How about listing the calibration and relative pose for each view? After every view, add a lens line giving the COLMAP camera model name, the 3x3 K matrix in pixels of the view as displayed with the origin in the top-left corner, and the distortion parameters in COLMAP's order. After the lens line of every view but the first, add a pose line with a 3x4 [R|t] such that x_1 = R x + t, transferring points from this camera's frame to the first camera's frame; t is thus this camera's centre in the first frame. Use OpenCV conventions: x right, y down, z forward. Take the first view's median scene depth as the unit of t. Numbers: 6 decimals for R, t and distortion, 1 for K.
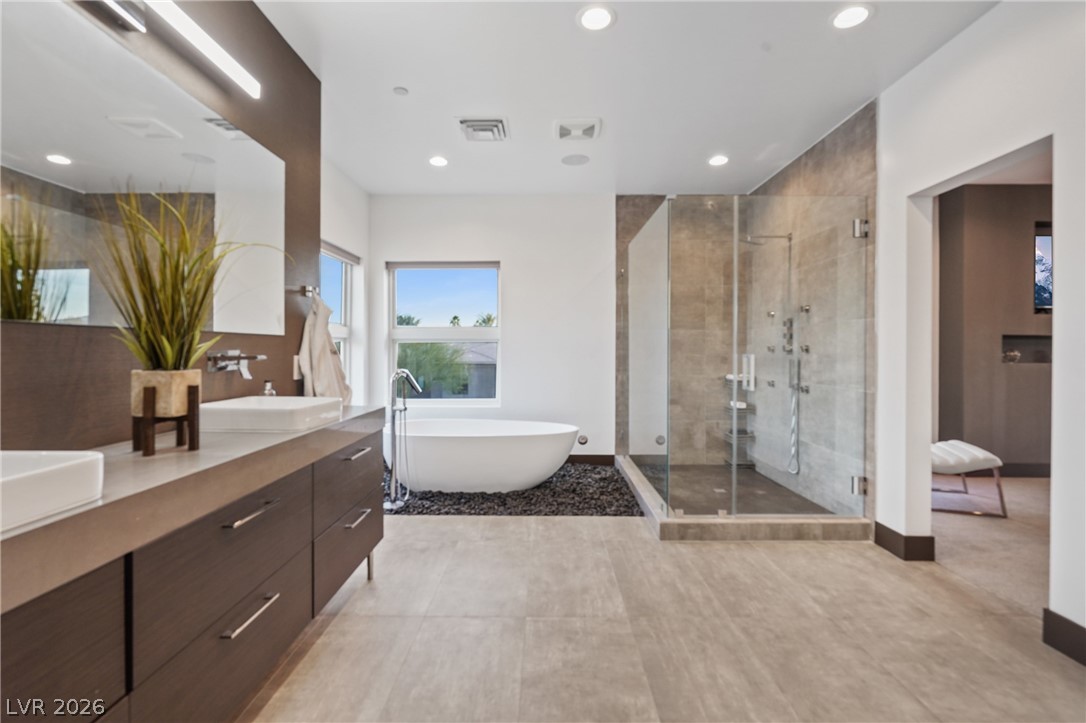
lens RADIAL K [[504.5, 0, 541.1], [0, 504.5, 350.9], [0, 0, 1]] dist [-0.000387, 0.000184]
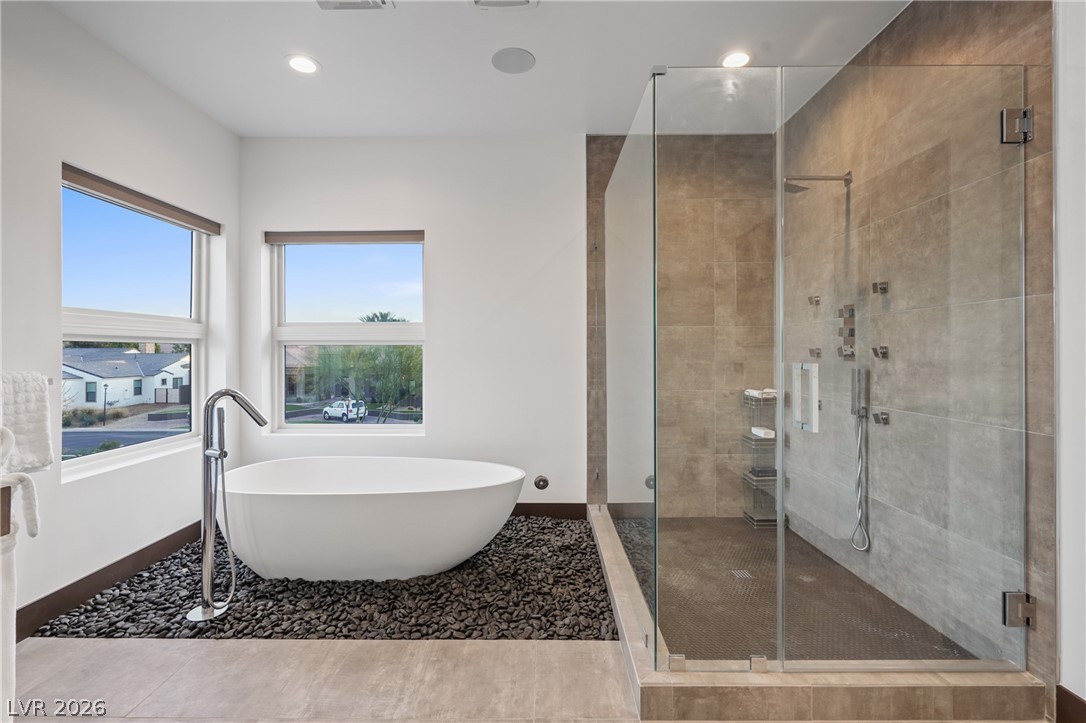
lens RADIAL K [[504.5, 0, 541.1], [0, 504.5, 350.9], [0, 0, 1]] dist [-0.000387, 0.000184]
pose [[0.999991, -0.004154, 0.000524, 0.103823], [0.004158, 0.999961, -0.007839, -0.002389], [-0.000492, 0.007841, 0.999969, 0.369474]]
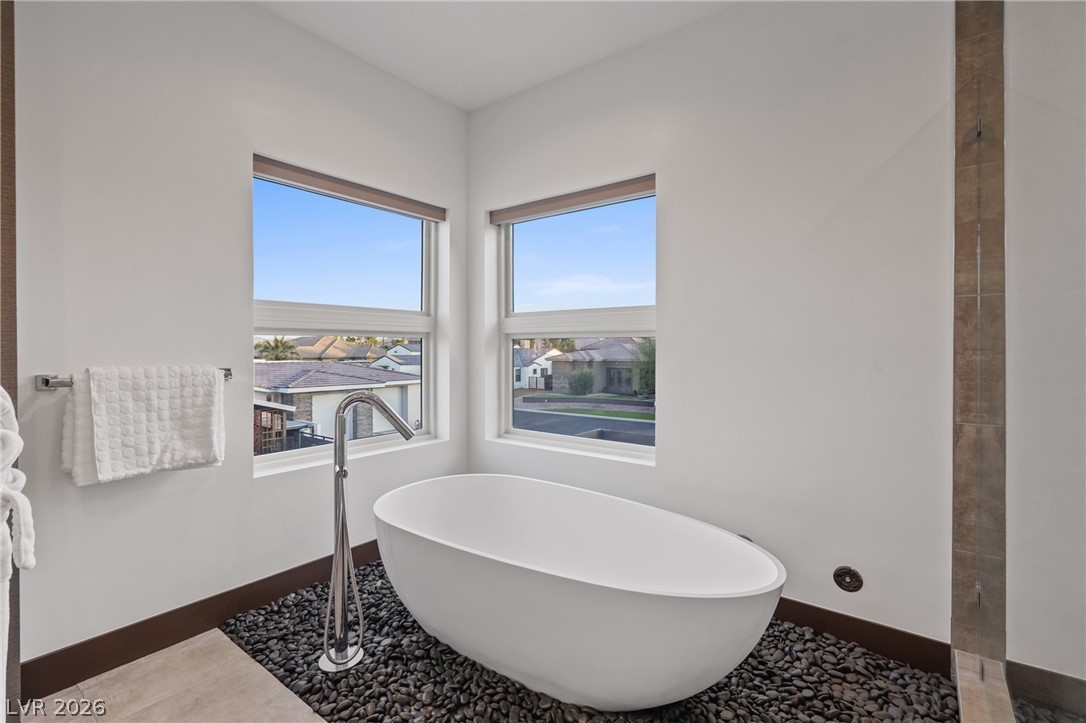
lens RADIAL K [[504.5, 0, 541.1], [0, 504.5, 350.9], [0, 0, 1]] dist [-0.000387, 0.000184]
pose [[0.799839, 0.001446, -0.600213, 0.160491], [-0.001749, 0.999998, 0.000079, -0.002603], [0.600212, 0.000987, 0.799841, 0.678812]]
